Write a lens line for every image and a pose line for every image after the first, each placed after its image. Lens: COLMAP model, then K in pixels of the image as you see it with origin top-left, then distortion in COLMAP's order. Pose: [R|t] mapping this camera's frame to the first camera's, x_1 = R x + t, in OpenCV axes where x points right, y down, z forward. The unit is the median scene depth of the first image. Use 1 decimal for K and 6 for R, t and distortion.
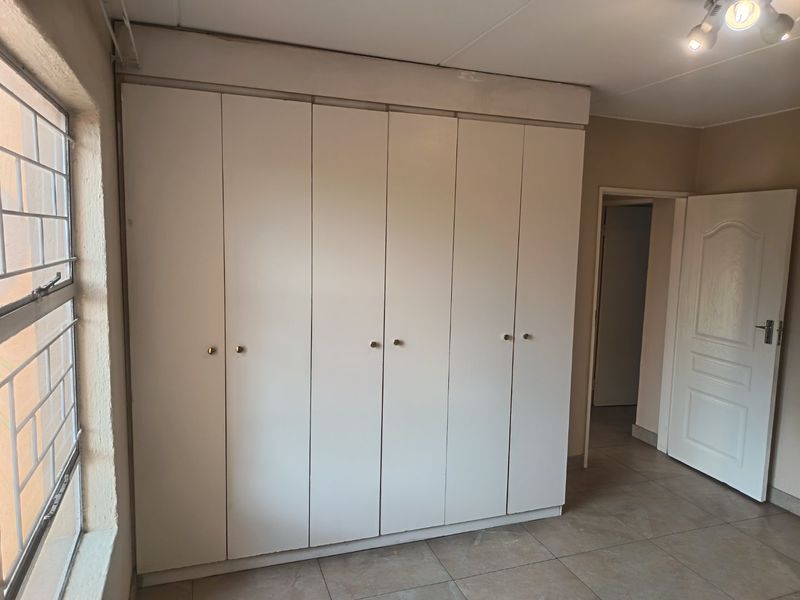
lens RADIAL K [[557.8, 0, 395.3], [0, 557.8, 298.0], [0, 0, 1]] dist [0.030572, -0.038004]
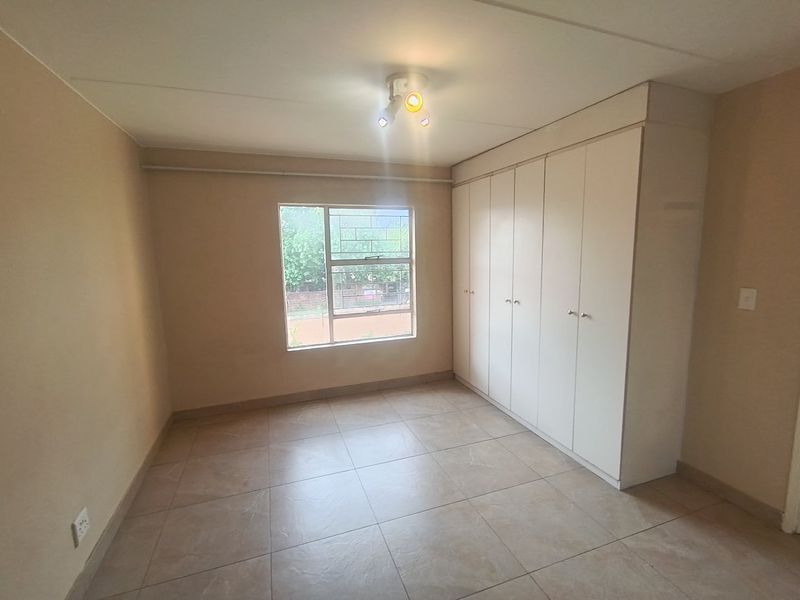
lens RADIAL K [[373.9, 0, 398.1], [0, 373.9, 299.6], [0, 0, 1]] dist [-0.007881, -0.001039]
pose [[-0.003195, 0.116136, -0.993228, 1.030649], [-0.094588, 0.988745, 0.115916, -0.021761], [0.995511, 0.094318, 0.007826, 0.566382]]
